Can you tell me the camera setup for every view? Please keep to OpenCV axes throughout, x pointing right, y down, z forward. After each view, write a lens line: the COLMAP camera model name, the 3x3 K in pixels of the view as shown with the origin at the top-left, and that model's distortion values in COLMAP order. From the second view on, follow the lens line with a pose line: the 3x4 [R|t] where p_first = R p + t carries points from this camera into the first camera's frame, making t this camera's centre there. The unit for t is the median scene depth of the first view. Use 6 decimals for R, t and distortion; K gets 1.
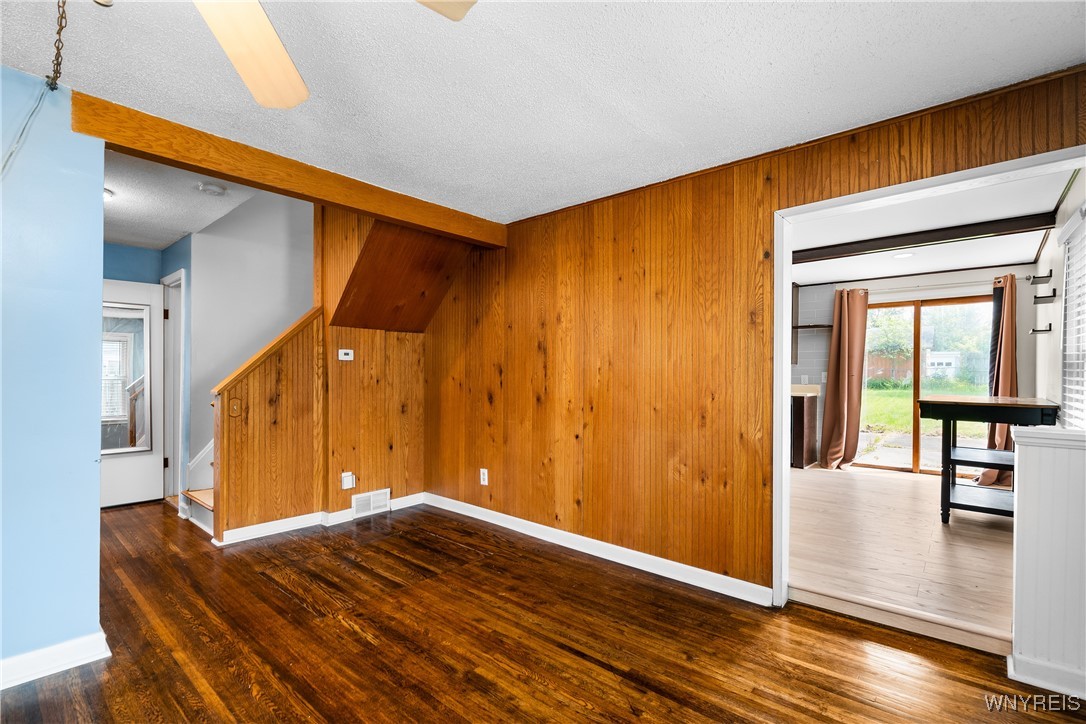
lens RADIAL K [[497.7, 0, 548.6], [0, 497.7, 375.5], [0, 0, 1]] dist [-0.000460, 0.000115]
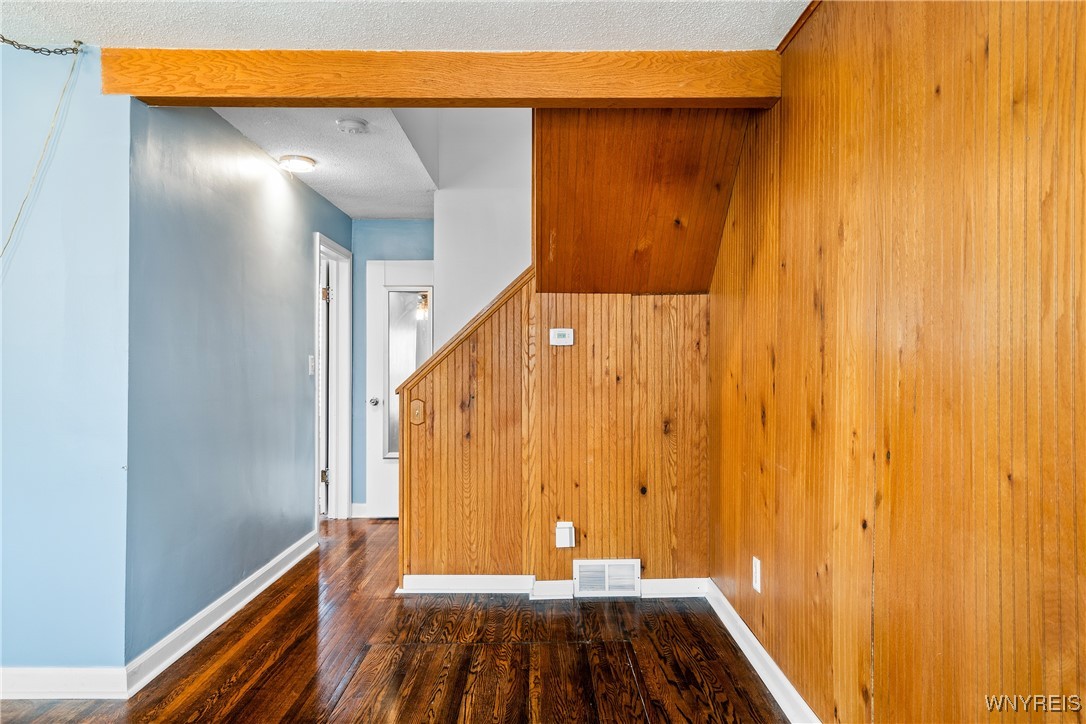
lens RADIAL K [[722.7, 0, 547.1], [0, 722.7, 365.0], [0, 0, 1]] dist [0.007710, -0.000398]
pose [[0.664020, -0.004714, -0.747700, 0.321226], [-0.000048, 0.999980, -0.006348, 0.000593], [0.747714, 0.004251, 0.664007, 0.436786]]
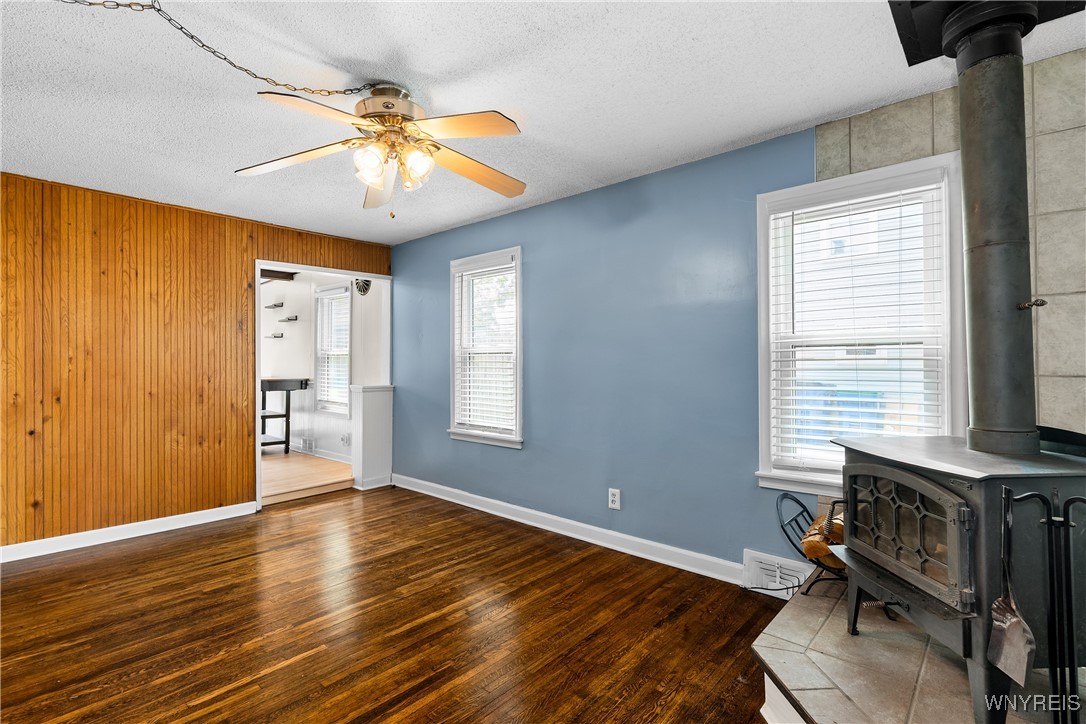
lens RADIAL K [[506.9, 0, 542.9], [0, 506.9, 357.2], [0, 0, 1]] dist [-0.001282, -0.000319]
pose [[0.019224, 0.007832, 0.999785, -0.854795], [0.005797, 0.999952, -0.007945, -0.002515], [-0.999798, 0.005948, 0.019177, 0.051066]]
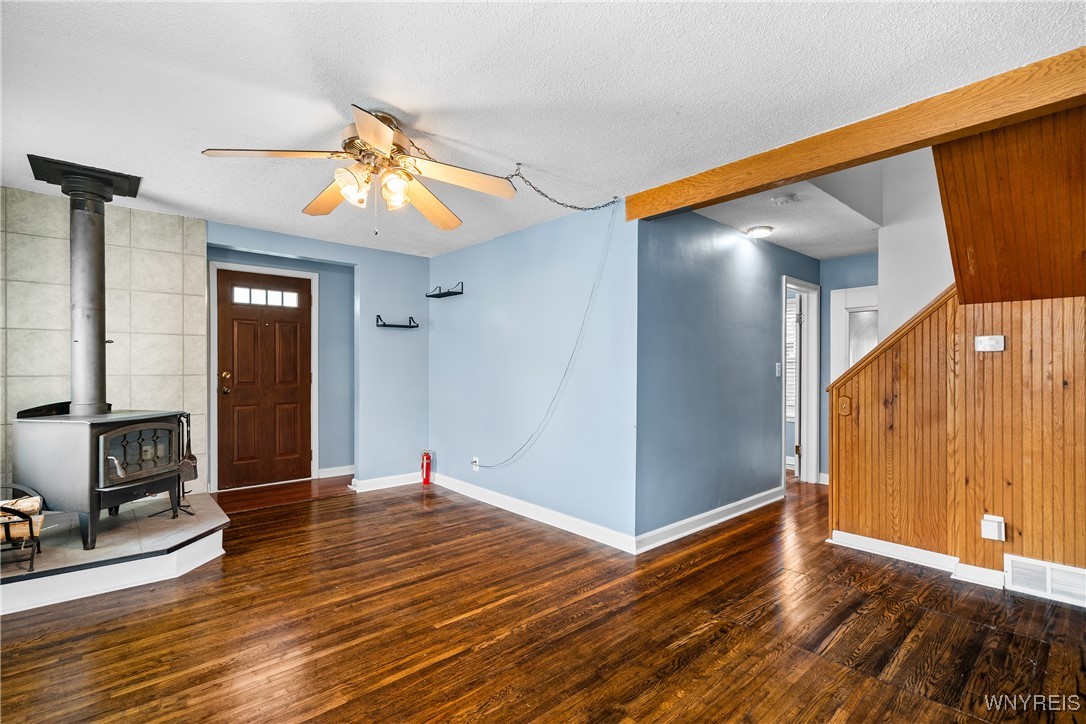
lens RADIAL K [[502.7, 0, 546.0], [0, 502.7, 369.9], [0, 0, 1]] dist [-0.000427, -0.000237]
pose [[-0.129205, -0.004442, -0.991608, 0.423487], [-0.005391, 0.999978, -0.003777, 0.001275], [0.991603, 0.004857, -0.129226, 0.567952]]
